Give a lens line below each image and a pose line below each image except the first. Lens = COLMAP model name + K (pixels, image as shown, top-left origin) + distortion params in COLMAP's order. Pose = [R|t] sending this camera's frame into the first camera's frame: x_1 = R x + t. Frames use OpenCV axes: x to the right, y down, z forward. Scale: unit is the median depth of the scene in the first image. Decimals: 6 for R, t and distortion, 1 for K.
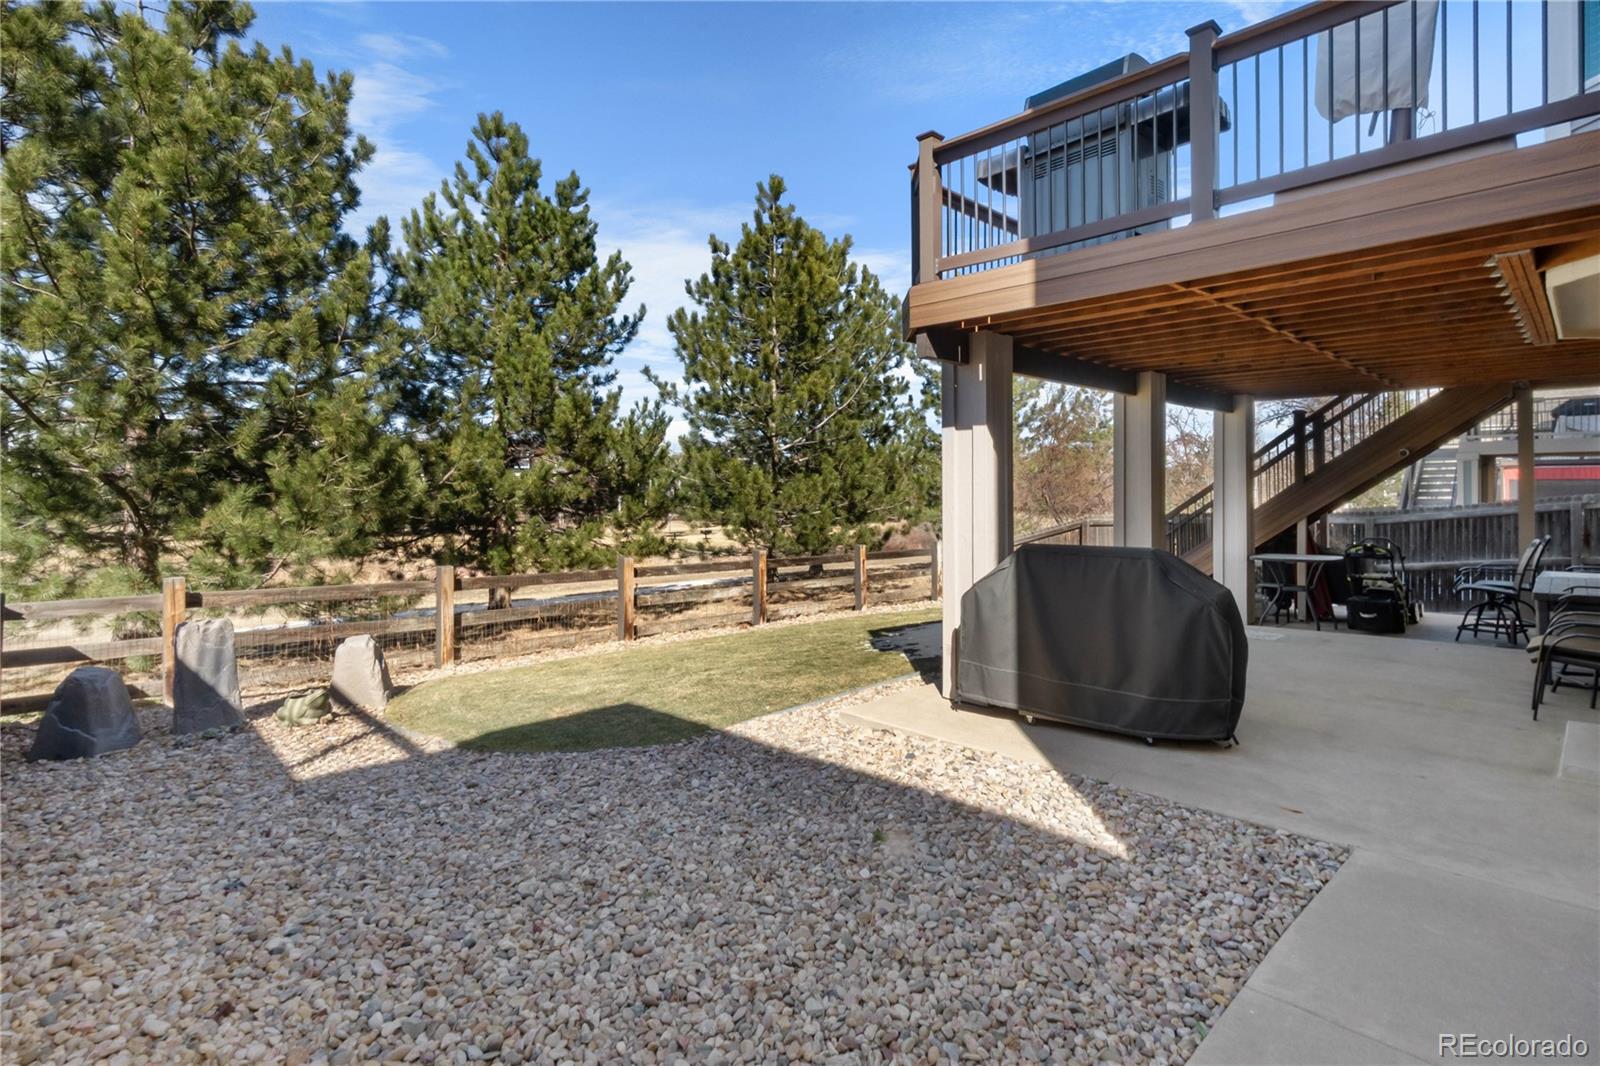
lens RADIAL K [[782.1, 0, 790.7], [0, 782.1, 500.9], [0, 0, 1]] dist [-0.001086, 0.000609]
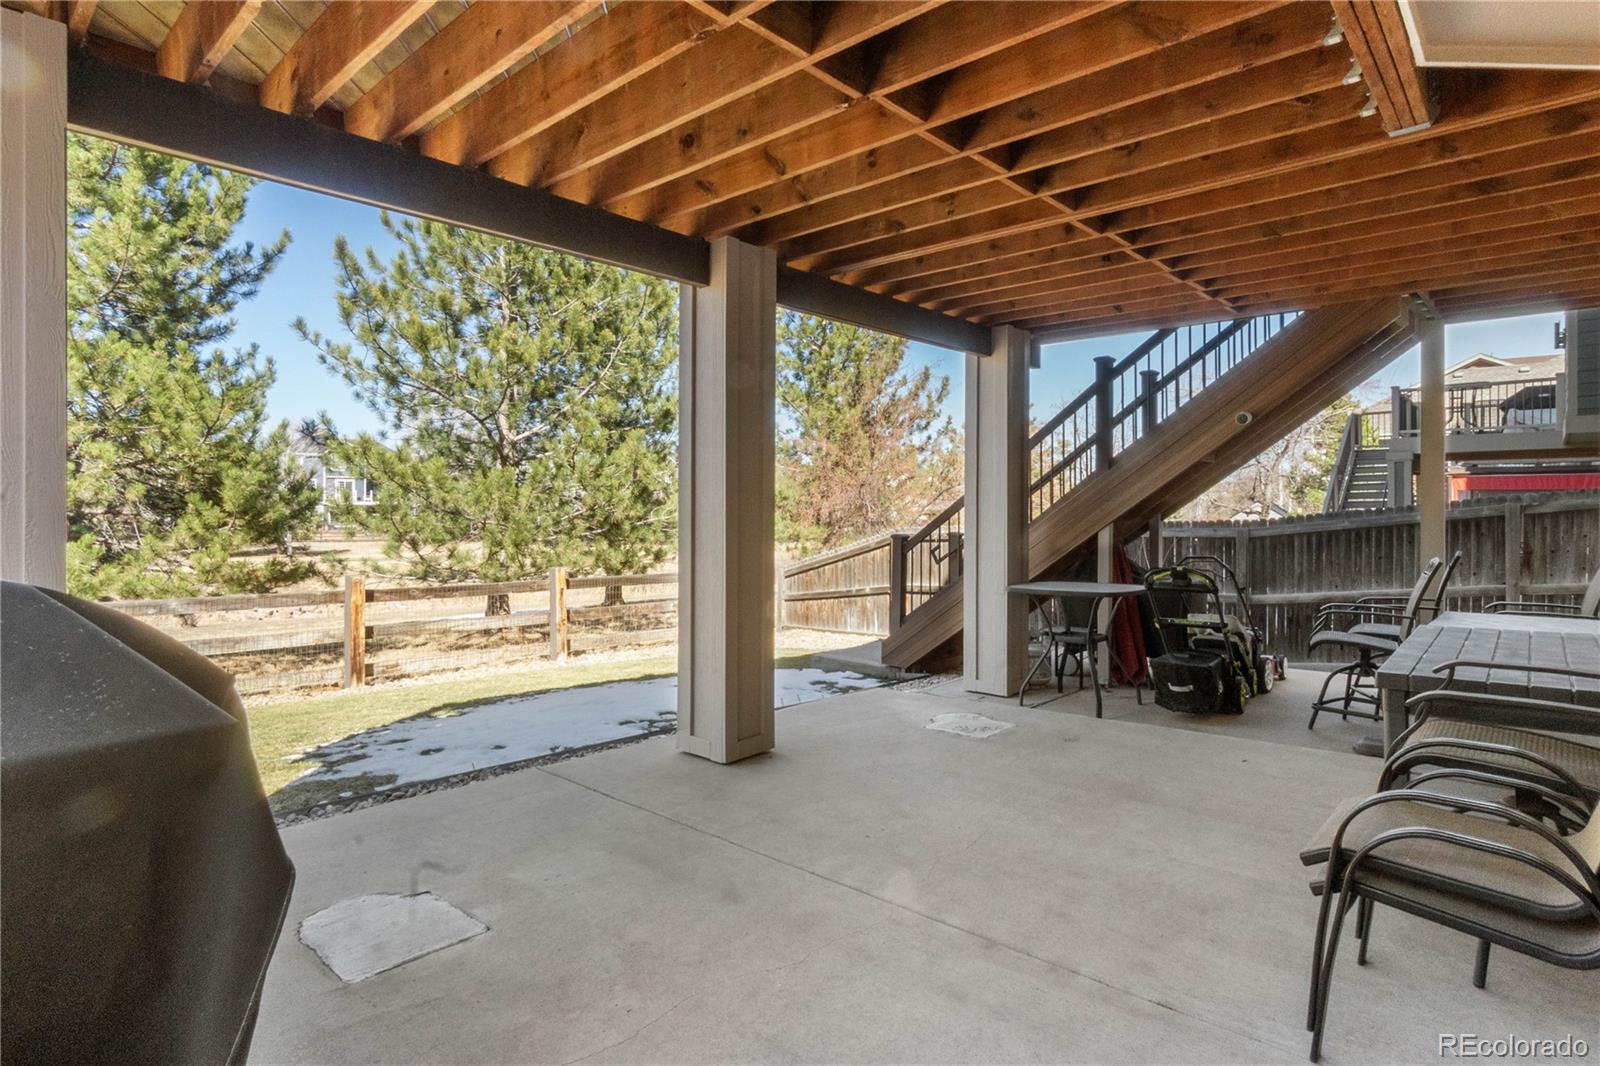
lens RADIAL K [[841.2, 0, 796.2], [0, 841.2, 523.5], [0, 0, 1]] dist [-0.003814, -0.001955]
pose [[0.998079, 0.002374, 0.061911, 0.359706], [-0.002550, 0.999993, 0.002757, 0.019430], [-0.061904, -0.002910, 0.998078, 0.330981]]
